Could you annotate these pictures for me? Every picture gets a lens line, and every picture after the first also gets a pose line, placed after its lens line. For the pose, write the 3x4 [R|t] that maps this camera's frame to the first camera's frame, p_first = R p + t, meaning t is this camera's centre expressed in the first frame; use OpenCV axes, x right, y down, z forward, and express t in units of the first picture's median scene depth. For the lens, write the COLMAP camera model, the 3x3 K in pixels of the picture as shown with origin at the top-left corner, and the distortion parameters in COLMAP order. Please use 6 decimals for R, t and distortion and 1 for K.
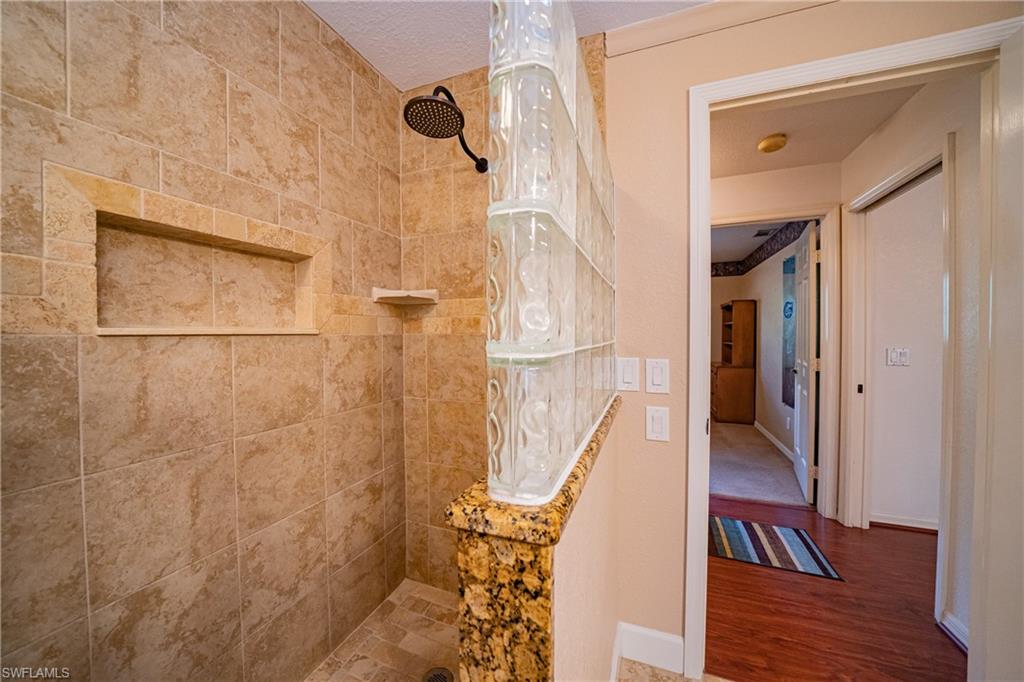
lens RADIAL K [[356.9, 0, 513.7], [0, 356.9, 339.0], [0, 0, 1]] dist [-0.021355, 0.002070]
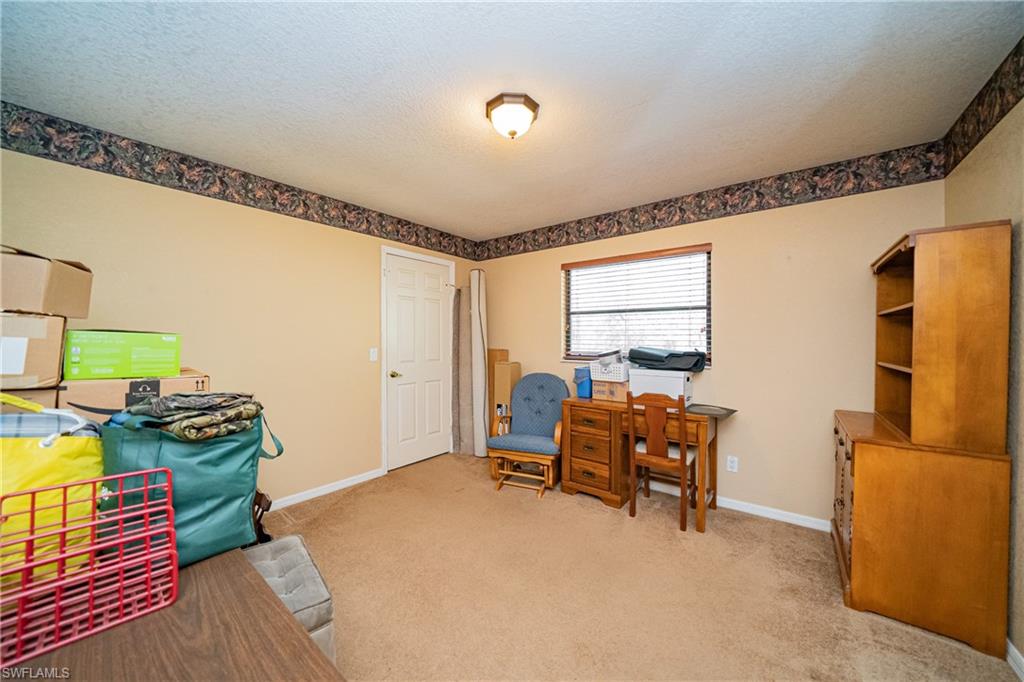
lens RADIAL K [[356.9, 0, 510.7], [0, 356.9, 343.6], [0, 0, 1]] dist [-0.021355, 0.002070]
pose [[0.957012, 0.005897, -0.289990, 0.352479], [-0.008305, 0.999940, -0.007076, -0.006814], [0.289931, 0.009180, 0.957004, 0.581391]]
